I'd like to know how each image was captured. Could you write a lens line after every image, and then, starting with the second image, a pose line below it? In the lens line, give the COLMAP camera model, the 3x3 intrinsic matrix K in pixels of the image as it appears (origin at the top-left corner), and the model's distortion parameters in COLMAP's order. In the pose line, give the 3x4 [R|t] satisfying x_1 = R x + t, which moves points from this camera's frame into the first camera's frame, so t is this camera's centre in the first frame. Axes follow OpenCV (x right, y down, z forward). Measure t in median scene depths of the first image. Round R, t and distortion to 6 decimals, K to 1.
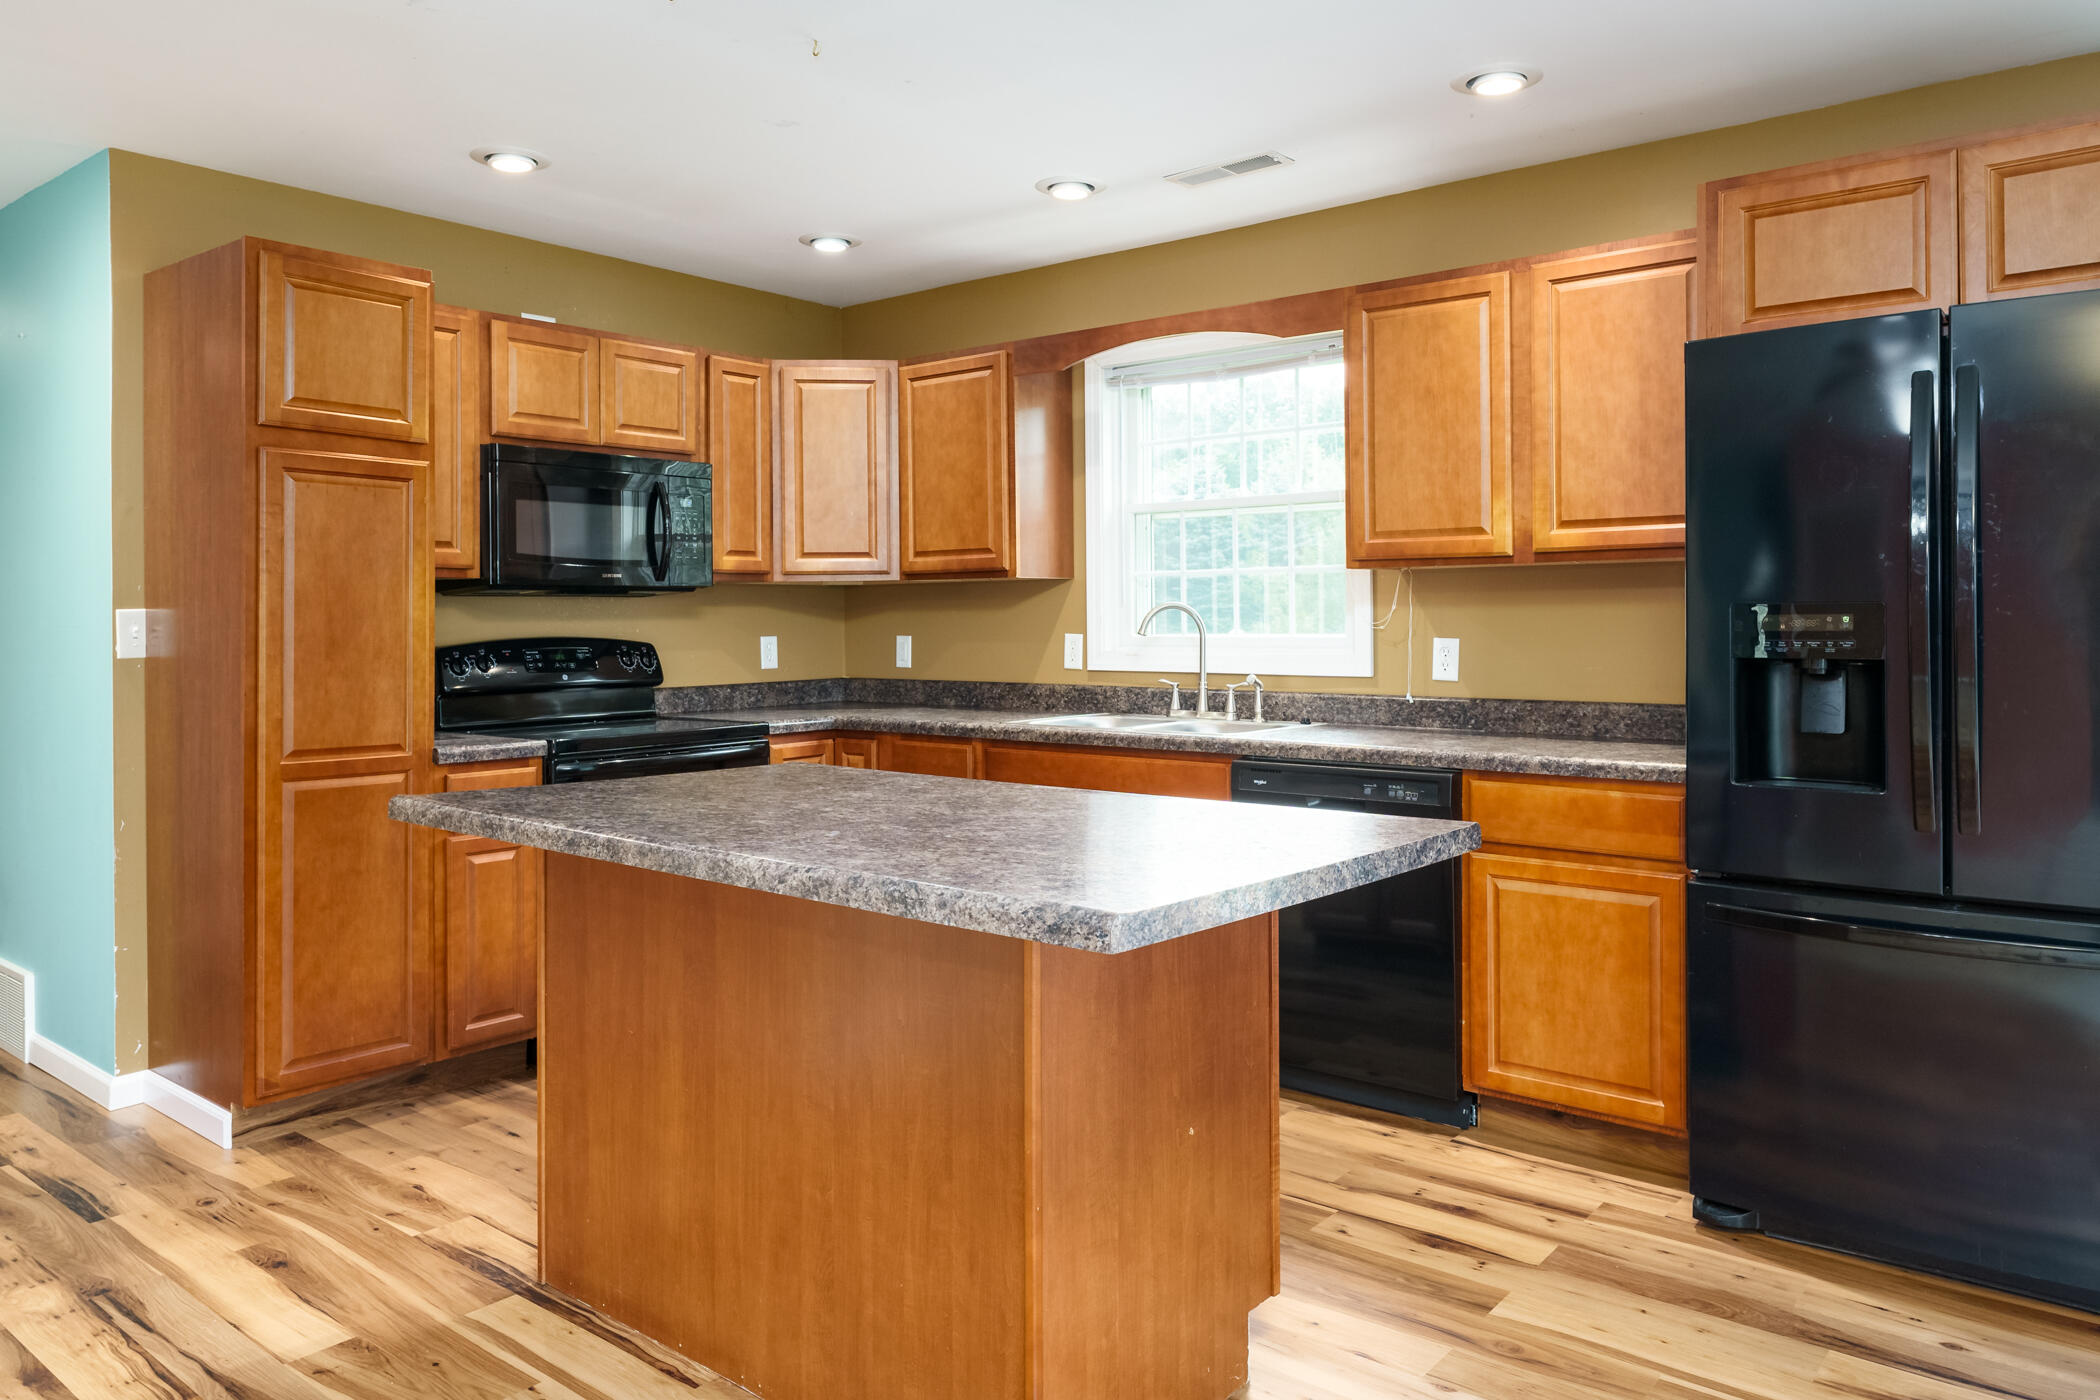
lens RADIAL K [[1380.3, 0, 1065.2], [0, 1380.3, 654.0], [0, 0, 1]] dist [0.000375, -0.004867]
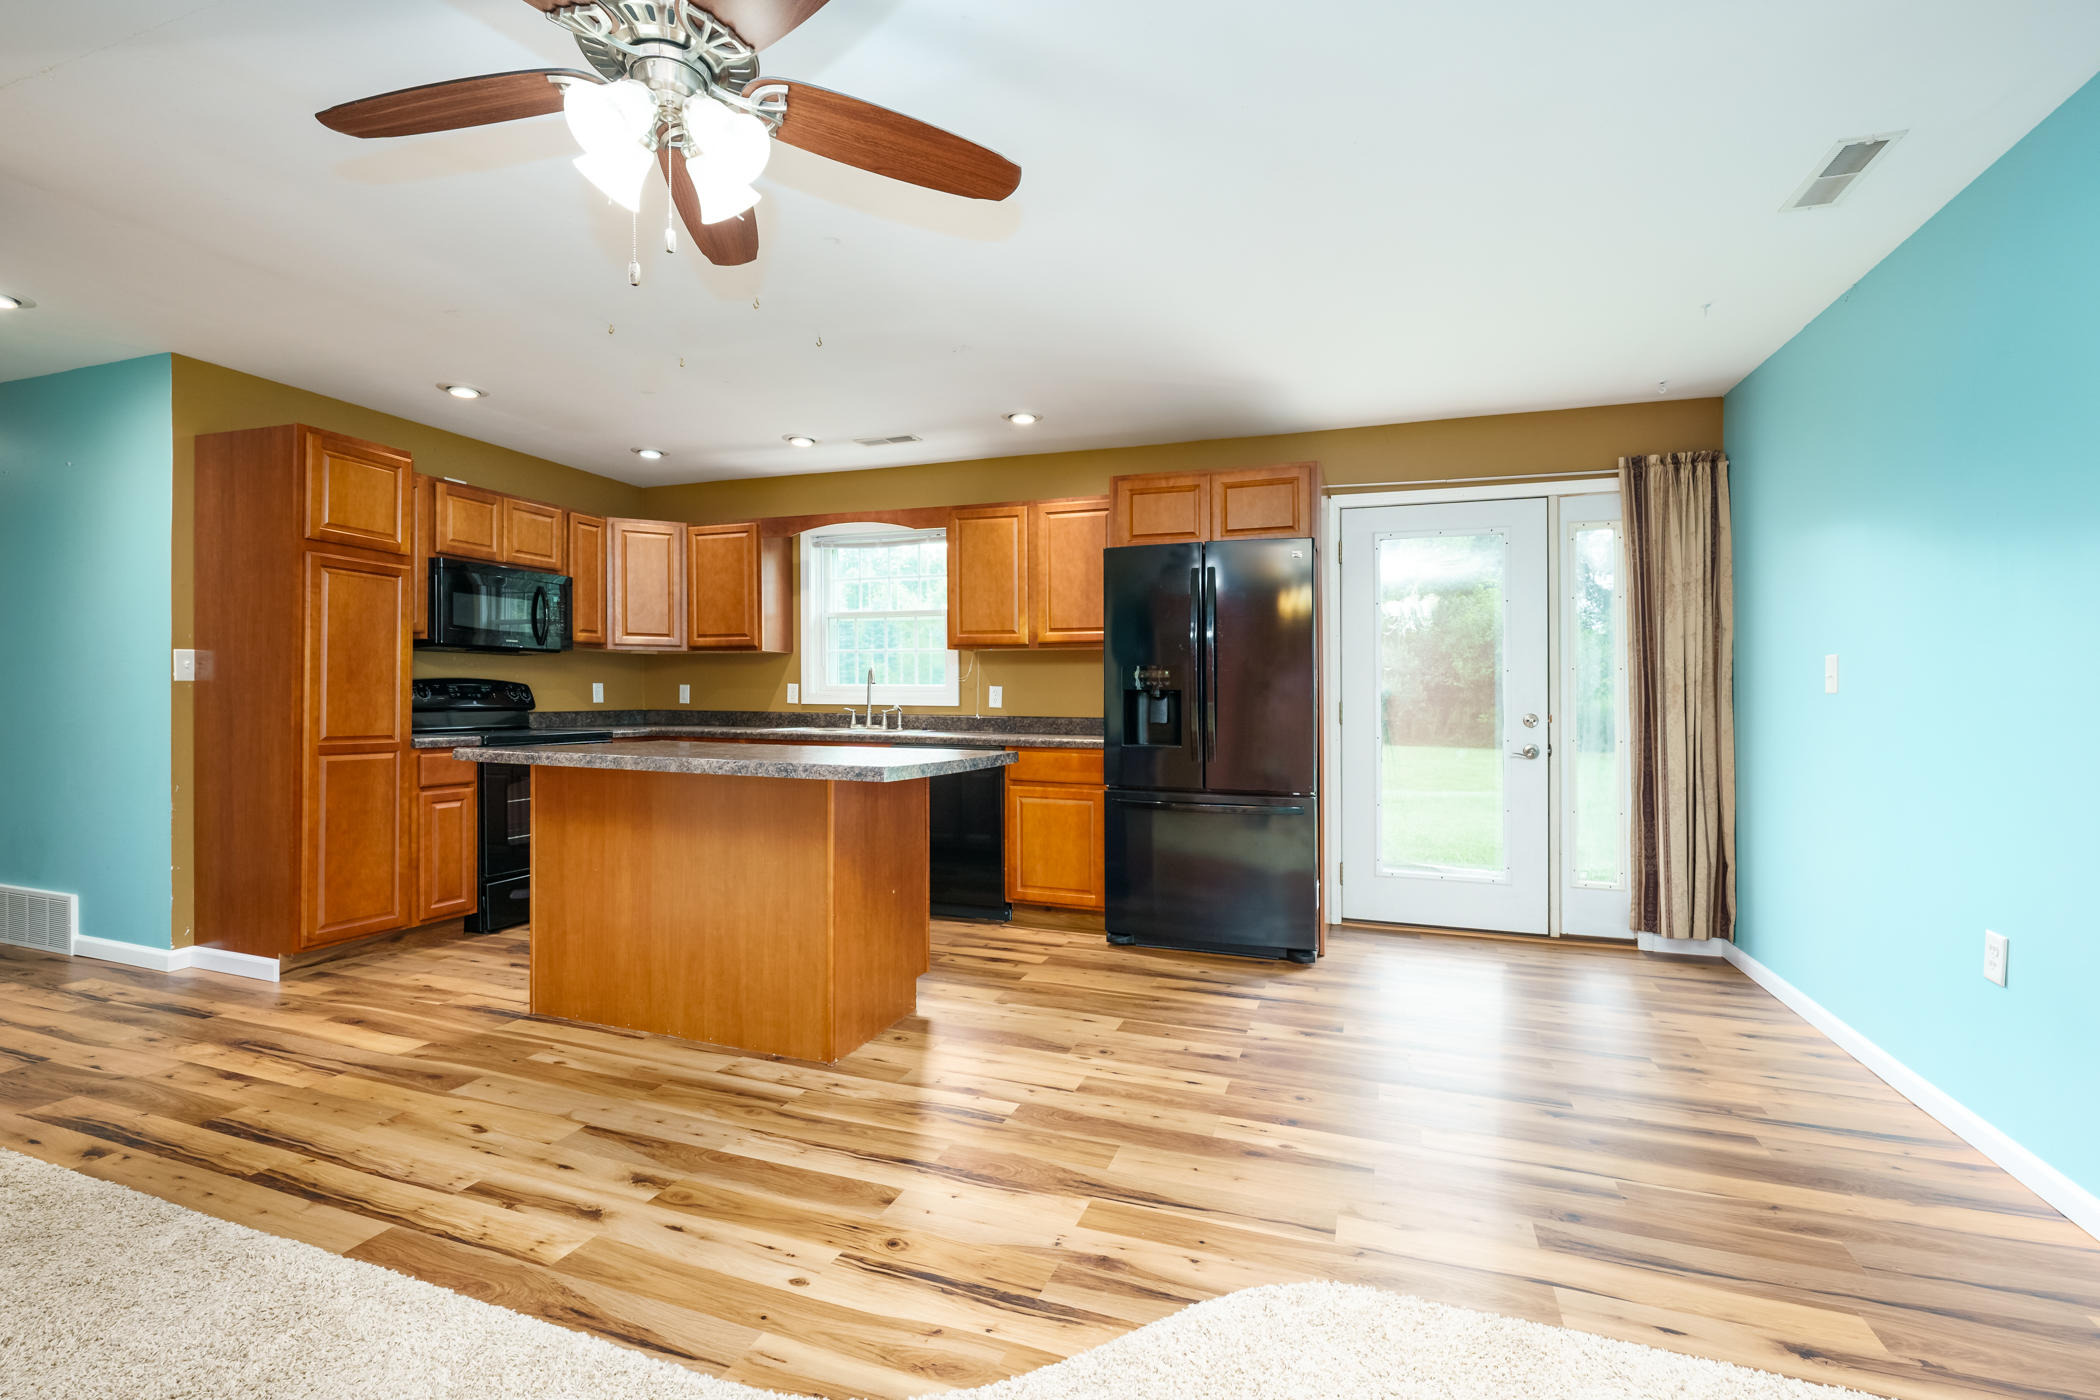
lens RADIAL K [[926.2, 0, 1062.3], [0, 926.2, 700.0], [0, 0, 1]] dist [-0.002571, -0.000398]
pose [[0.936159, 0.010807, 0.351410, -0.120133], [-0.001115, 0.999614, -0.027772, 0.053327], [-0.351574, 0.025607, 0.935810, -0.326684]]
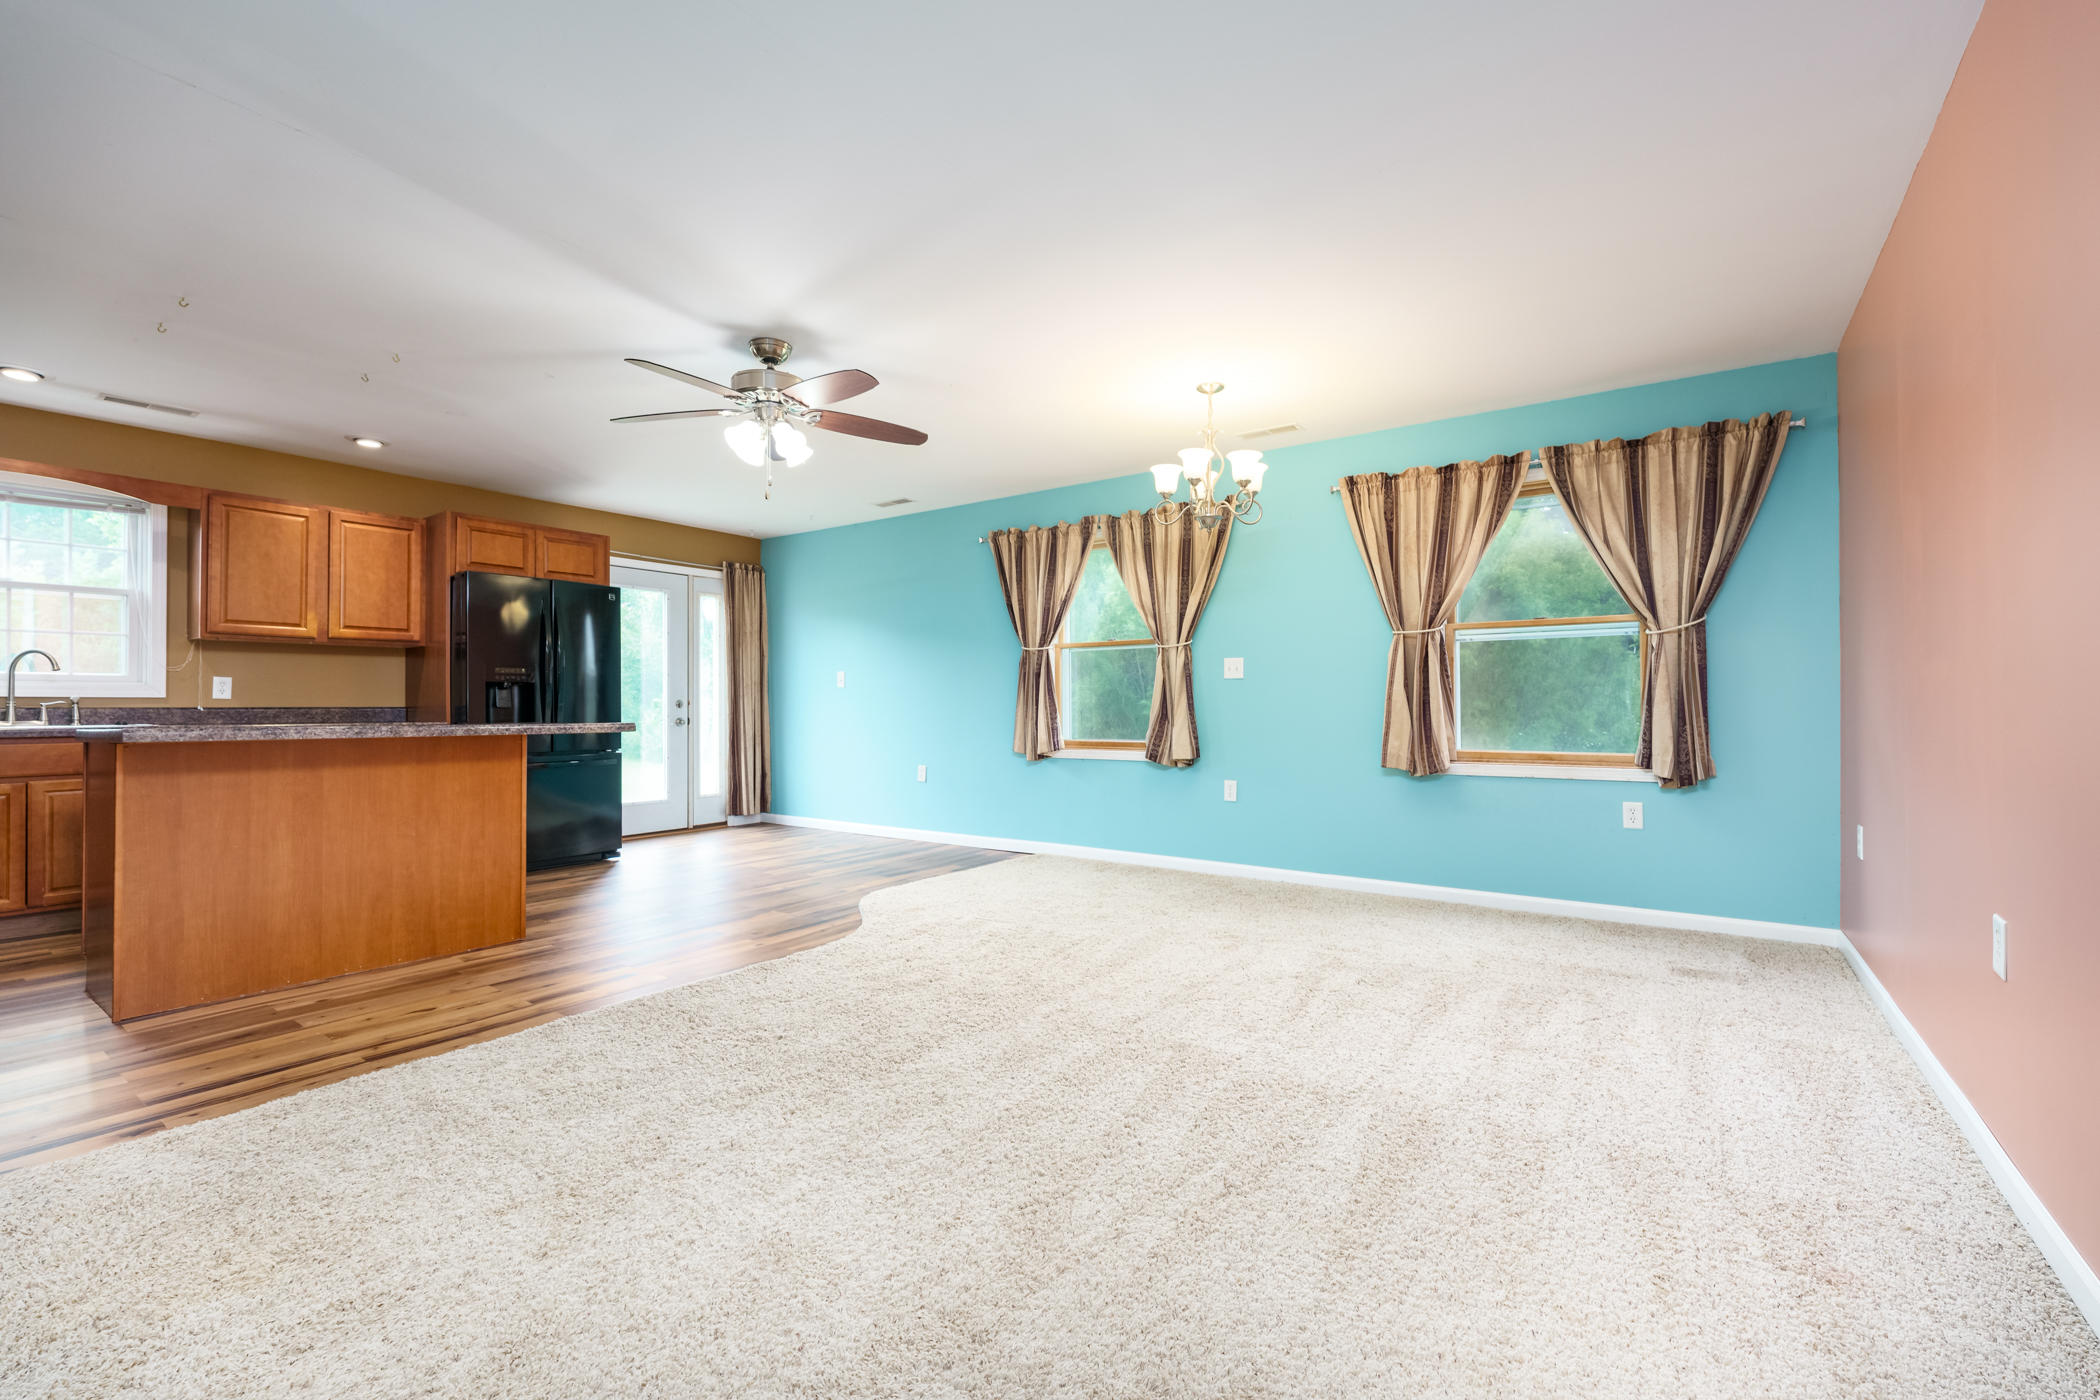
lens RADIAL K [[926.2, 0, 1032.1], [0, 926.2, 700.4], [0, 0, 1]] dist [-0.002571, -0.000398]
pose [[-0.075644, 0.012214, 0.997060, -1.306176], [0.035394, 0.999328, -0.009556, 0.088042], [-0.996507, 0.034567, -0.076026, -0.024031]]
